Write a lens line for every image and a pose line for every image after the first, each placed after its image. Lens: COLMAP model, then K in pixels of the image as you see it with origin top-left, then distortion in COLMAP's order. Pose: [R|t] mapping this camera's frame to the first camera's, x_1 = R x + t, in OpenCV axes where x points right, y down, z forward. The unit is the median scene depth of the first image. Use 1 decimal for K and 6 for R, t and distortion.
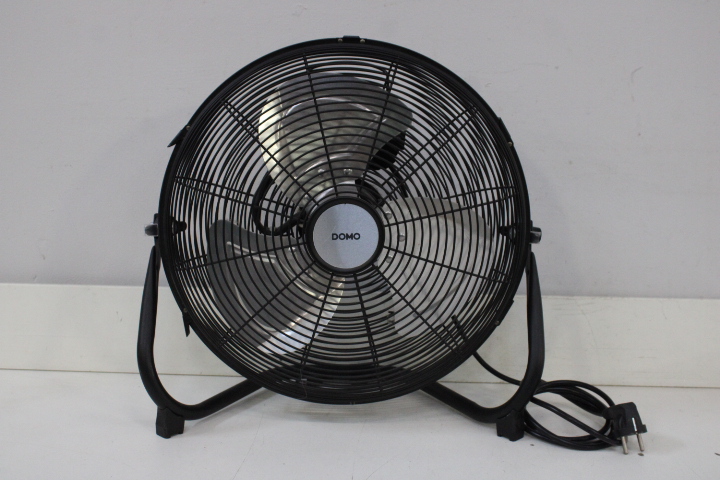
lens RADIAL K [[878.6, 0, 360.0], [0, 878.6, 240.0], [0, 0, 1]] dist [-0.077388, 0.006587]
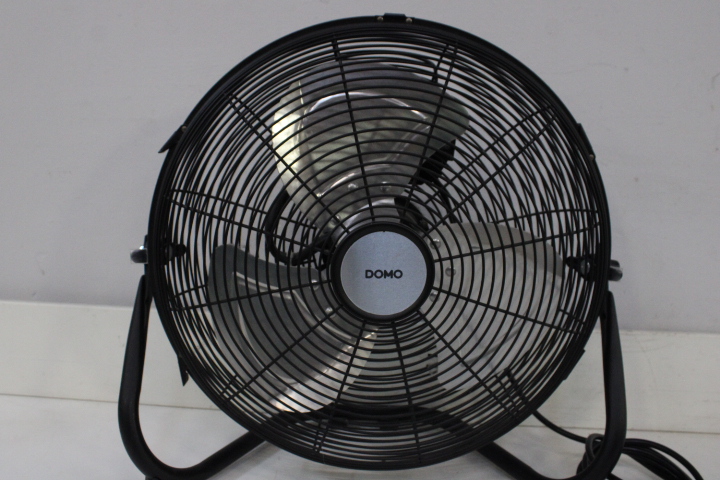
lens RADIAL K [[666.0, 0, 360.0], [0, 666.0, 240.0], [0, 0, 1]] dist [-0.127184, 0.004529]
pose [[0.999707, 0.019593, -0.014218, -0.028302], [-0.019273, 0.999565, 0.022340, -0.044856], [0.014649, -0.022059, 0.999649, 0.413341]]
